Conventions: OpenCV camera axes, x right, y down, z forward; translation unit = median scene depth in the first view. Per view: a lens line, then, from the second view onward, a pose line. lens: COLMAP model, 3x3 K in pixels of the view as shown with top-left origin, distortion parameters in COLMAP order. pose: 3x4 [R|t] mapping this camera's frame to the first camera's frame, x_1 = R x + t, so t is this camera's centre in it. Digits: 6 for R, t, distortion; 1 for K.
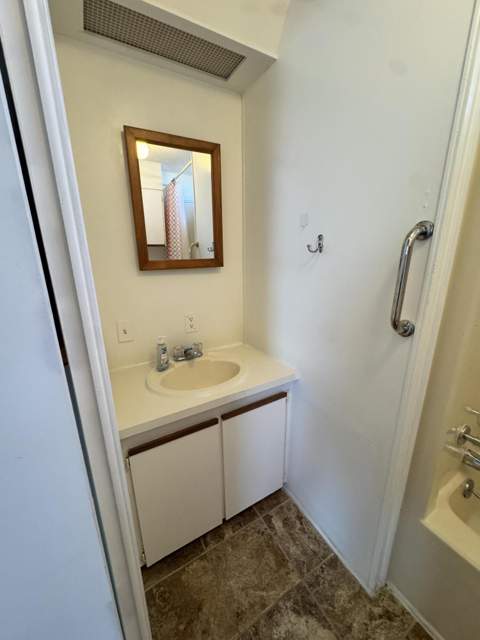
lens RADIAL K [[253.0, 0, 240.8], [0, 253.0, 320.5], [0, 0, 1]] dist [-0.002277, 0.000074]
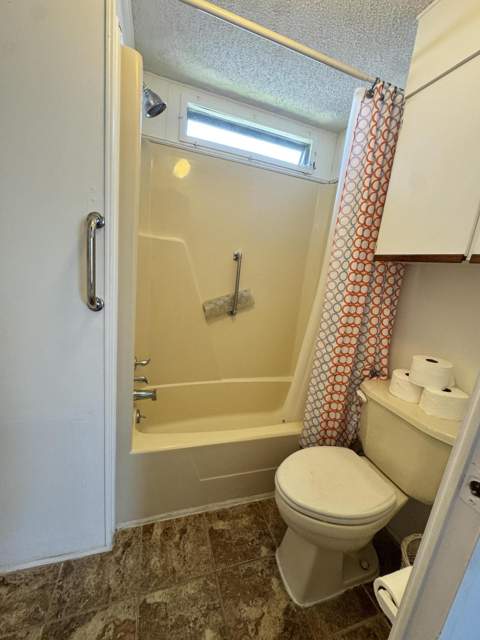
lens RADIAL K [[253.0, 0, 239.7], [0, 253.0, 319.9], [0, 0, 1]] dist [-0.002277, 0.000074]
pose [[0.211228, -0.179379, 0.960836, -0.250825], [0.142295, 0.978187, 0.151336, 0.013086], [-0.967024, 0.104755, 0.232145, 0.083858]]
